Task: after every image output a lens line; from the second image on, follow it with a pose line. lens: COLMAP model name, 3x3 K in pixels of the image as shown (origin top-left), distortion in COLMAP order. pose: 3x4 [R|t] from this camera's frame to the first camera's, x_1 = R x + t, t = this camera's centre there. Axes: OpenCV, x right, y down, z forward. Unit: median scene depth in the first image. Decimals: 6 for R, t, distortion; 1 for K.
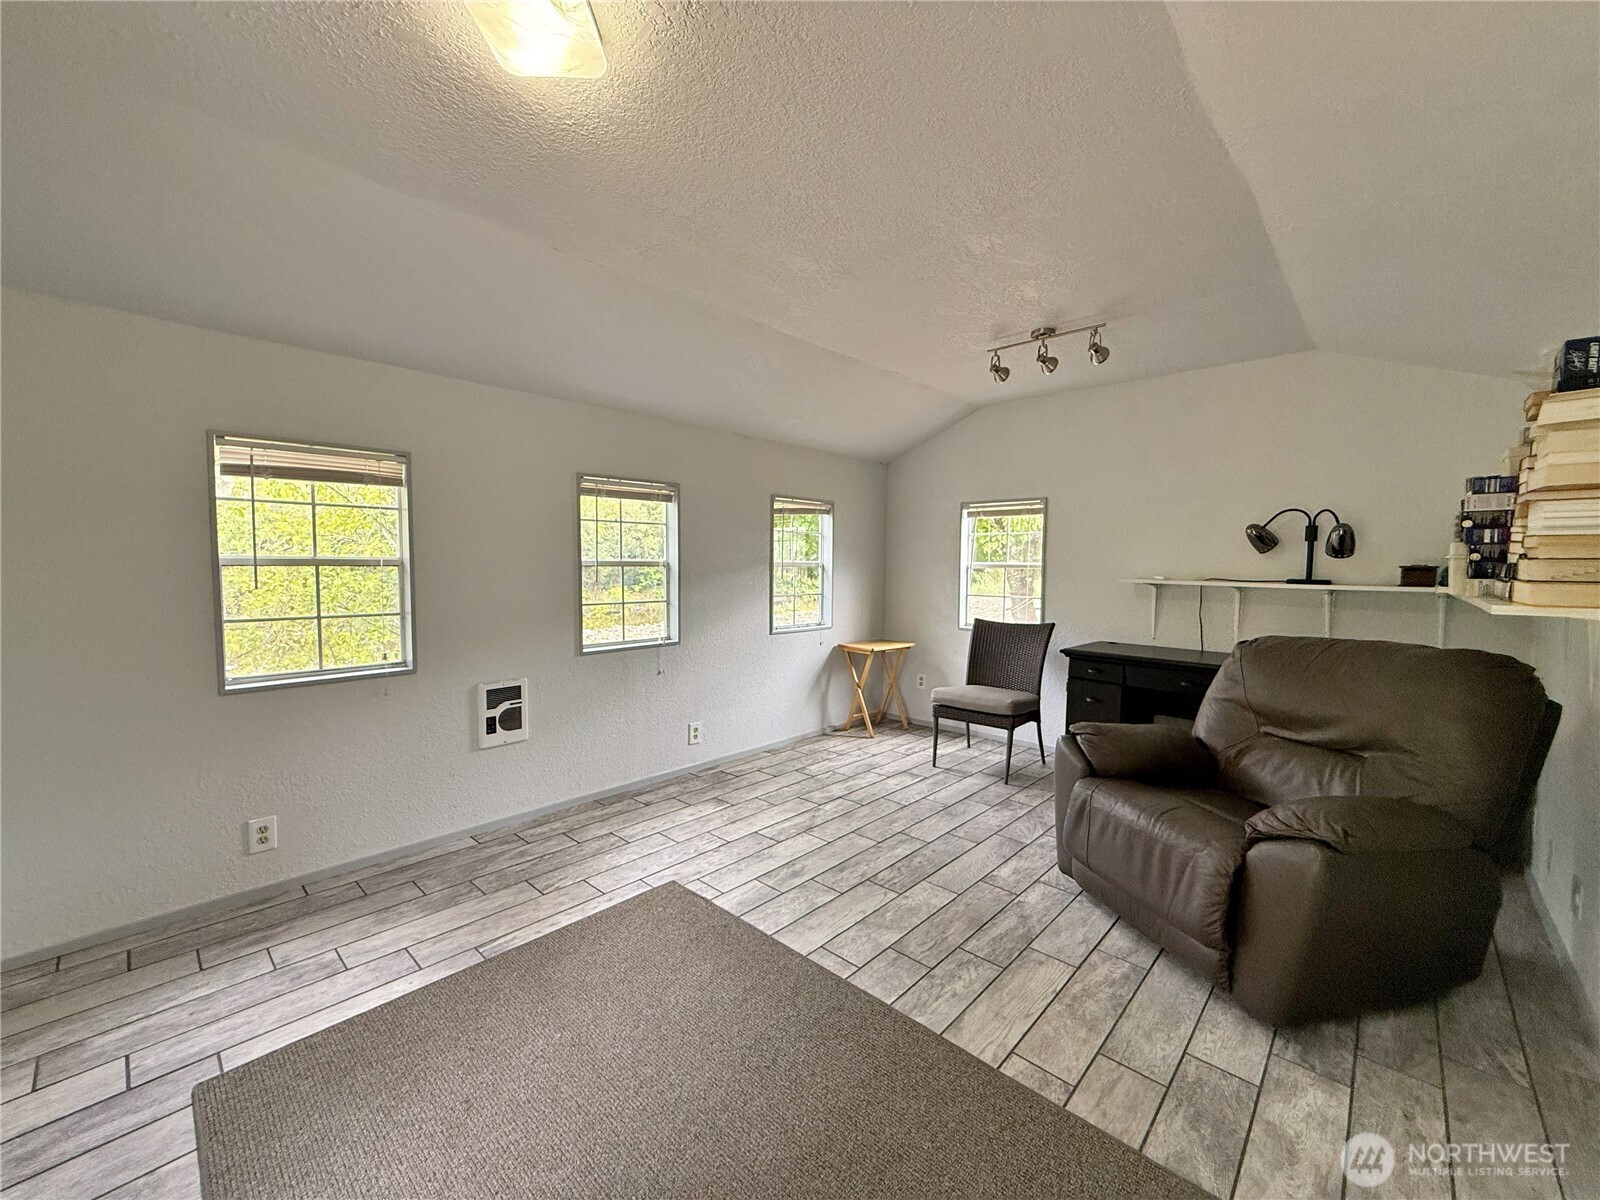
lens RADIAL K [[641.4, 0, 796.2], [0, 641.4, 602.6], [0, 0, 1]] dist [-0.001245, 0.001605]
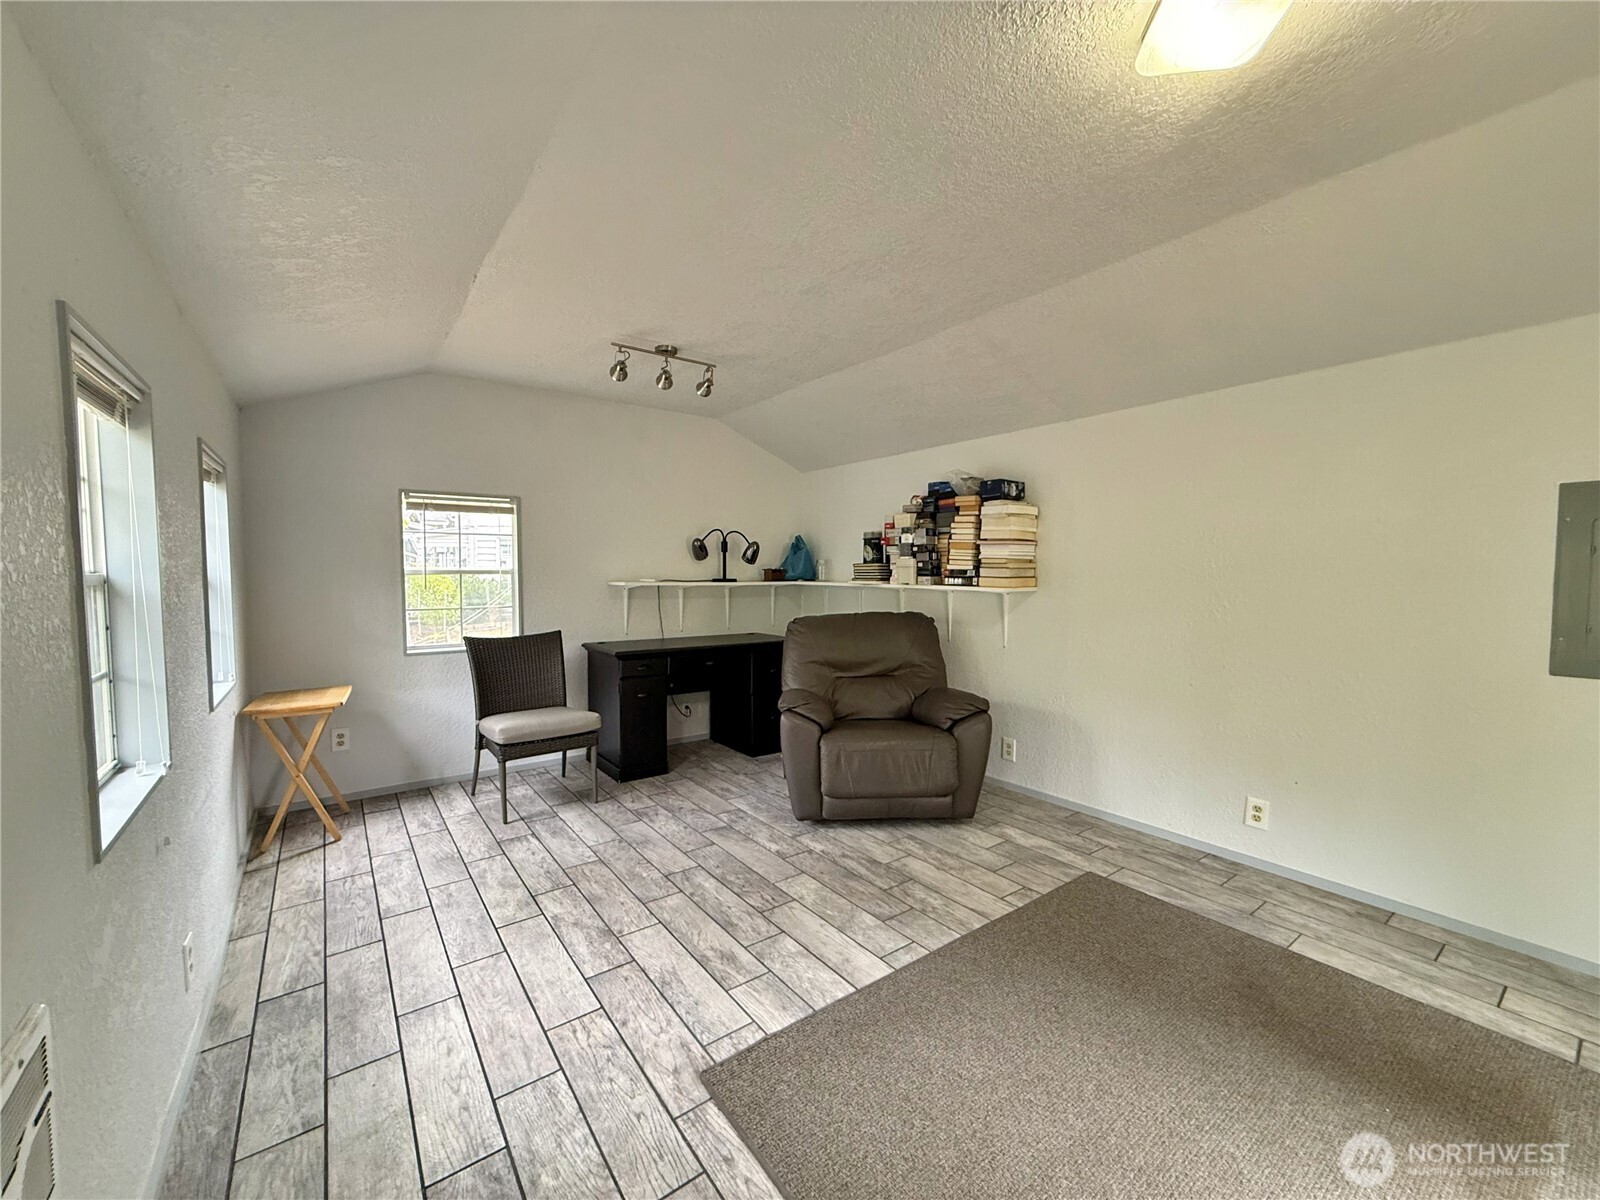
lens RADIAL K [[641.4, 0, 797.9], [0, 641.4, 601.3], [0, 0, 1]] dist [-0.001245, 0.001605]
pose [[0.176384, -0.057507, 0.982640, -0.613703], [0.059004, 0.997114, 0.047763, -0.046951], [-0.982551, 0.049555, 0.179268, 0.607226]]
